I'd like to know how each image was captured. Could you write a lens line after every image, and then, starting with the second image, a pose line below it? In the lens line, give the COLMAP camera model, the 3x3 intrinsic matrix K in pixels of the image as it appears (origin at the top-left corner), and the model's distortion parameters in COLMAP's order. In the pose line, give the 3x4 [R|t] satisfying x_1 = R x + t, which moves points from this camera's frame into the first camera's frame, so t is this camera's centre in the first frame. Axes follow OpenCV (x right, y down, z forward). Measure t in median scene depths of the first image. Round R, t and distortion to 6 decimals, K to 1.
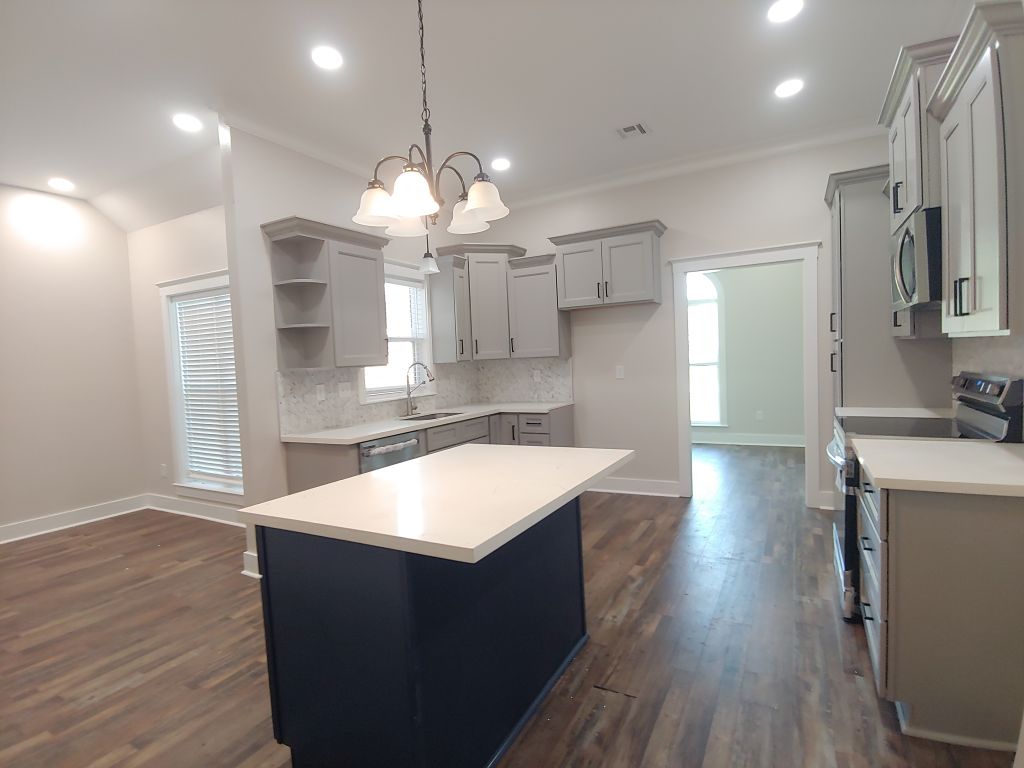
lens RADIAL K [[515.5, 0, 512.0], [0, 515.5, 384.0], [0, 0, 1]] dist [-0.018205, -0.000096]
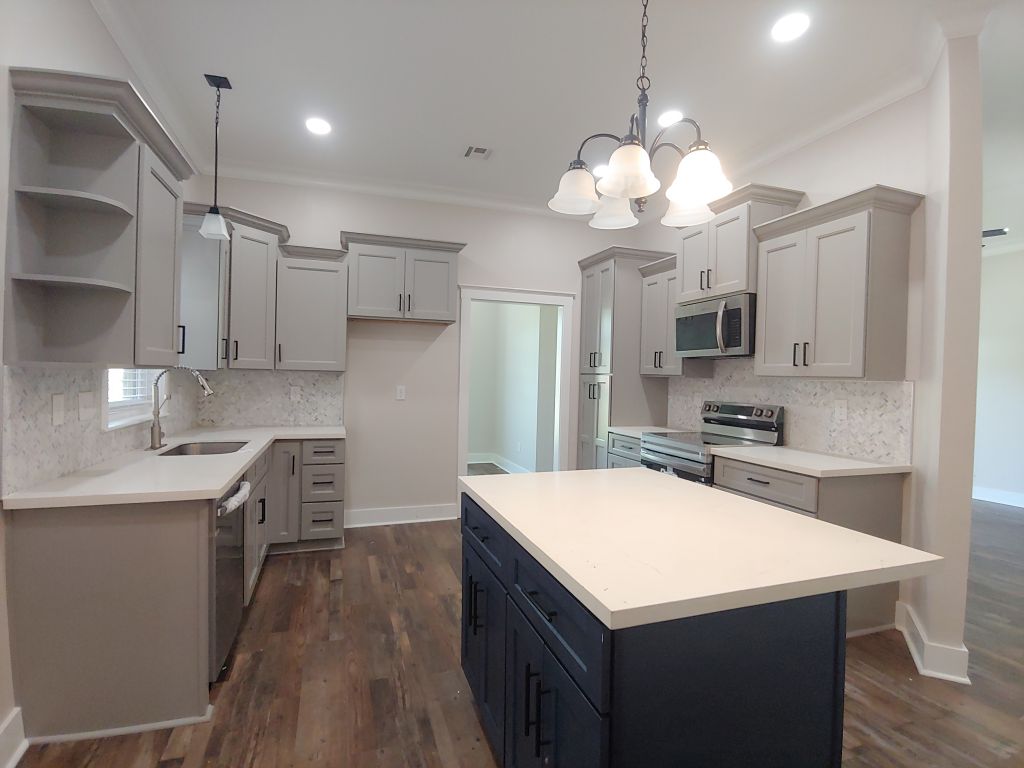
lens RADIAL K [[515.5, 0, 512.0], [0, 515.5, 384.0], [0, 0, 1]] dist [-0.018205, -0.000096]
pose [[0.669462, 0.049973, 0.741164, -0.453235], [-0.015293, 0.998450, -0.053507, 0.010547], [-0.742689, 0.024486, 0.669189, 0.298317]]
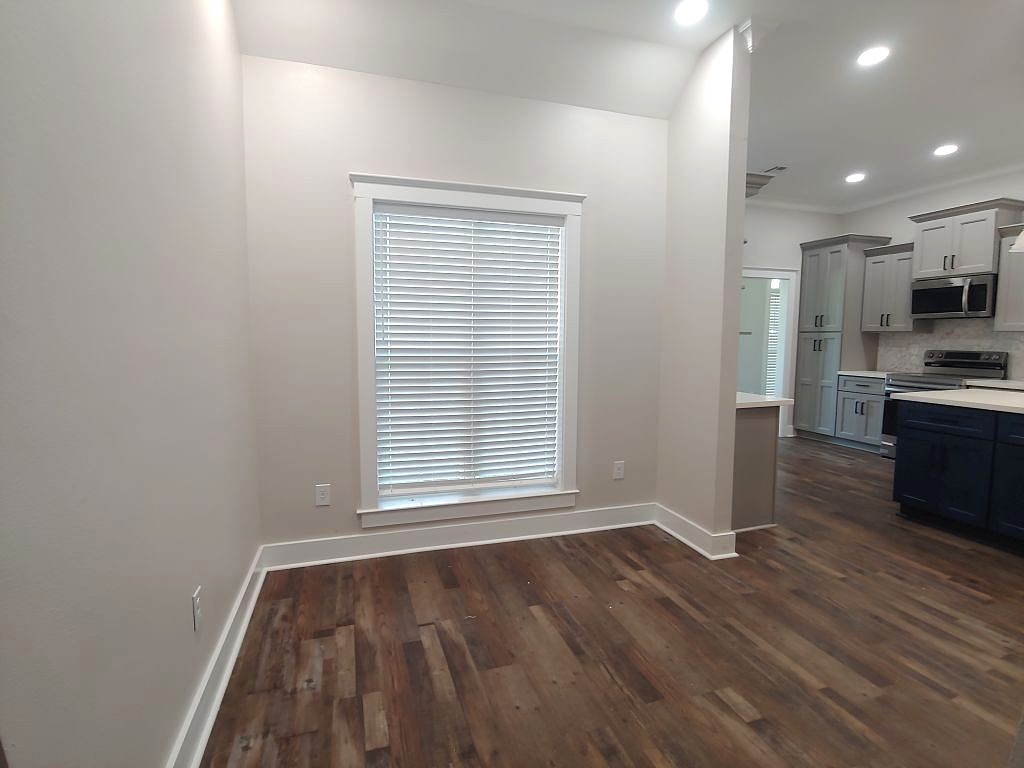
lens RADIAL K [[510.6, 0, 512.0], [0, 510.6, 384.0], [0, 0, 1]] dist [0.002696, -0.016607]
pose [[0.686294, -0.021047, 0.727020, -1.270000], [0.005161, 0.999697, 0.024070, 0.038999], [-0.727306, -0.012767, 0.686194, 0.589142]]
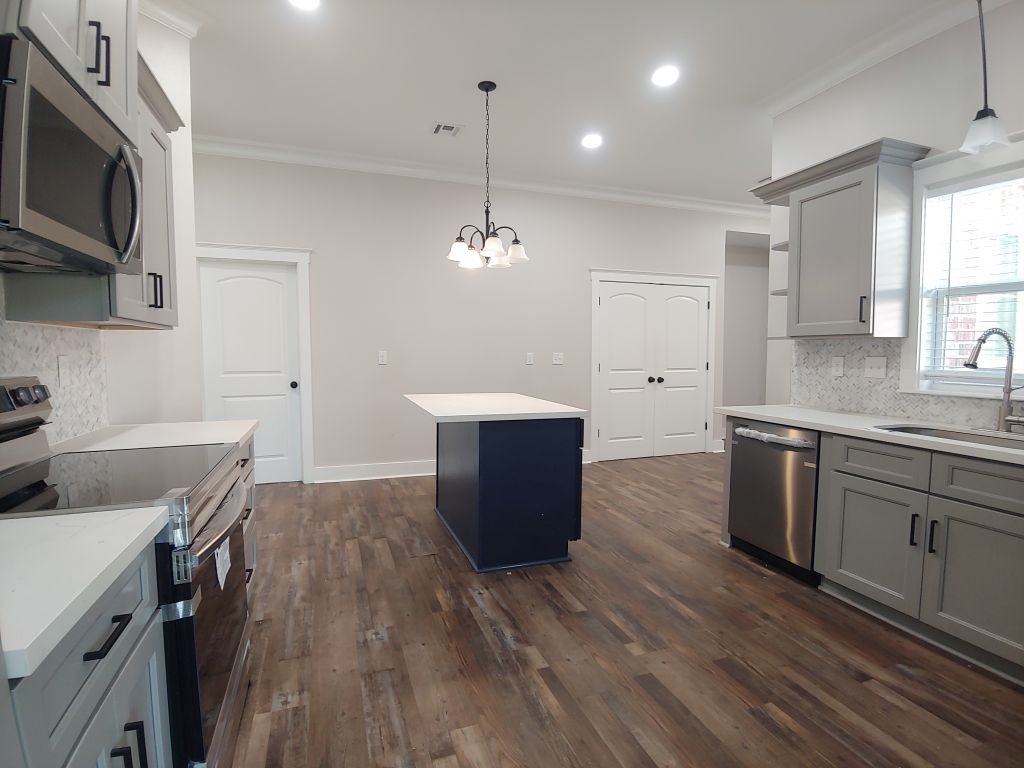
lens RADIAL K [[510.6, 0, 512.0], [0, 510.6, 384.0], [0, 0, 1]] dist [0.002696, -0.016607]
pose [[-0.657481, 0.094799, -0.747484, 0.603744], [-0.006952, 0.991248, 0.131829, -0.061448], [0.753439, 0.091872, -0.651067, 1.152165]]
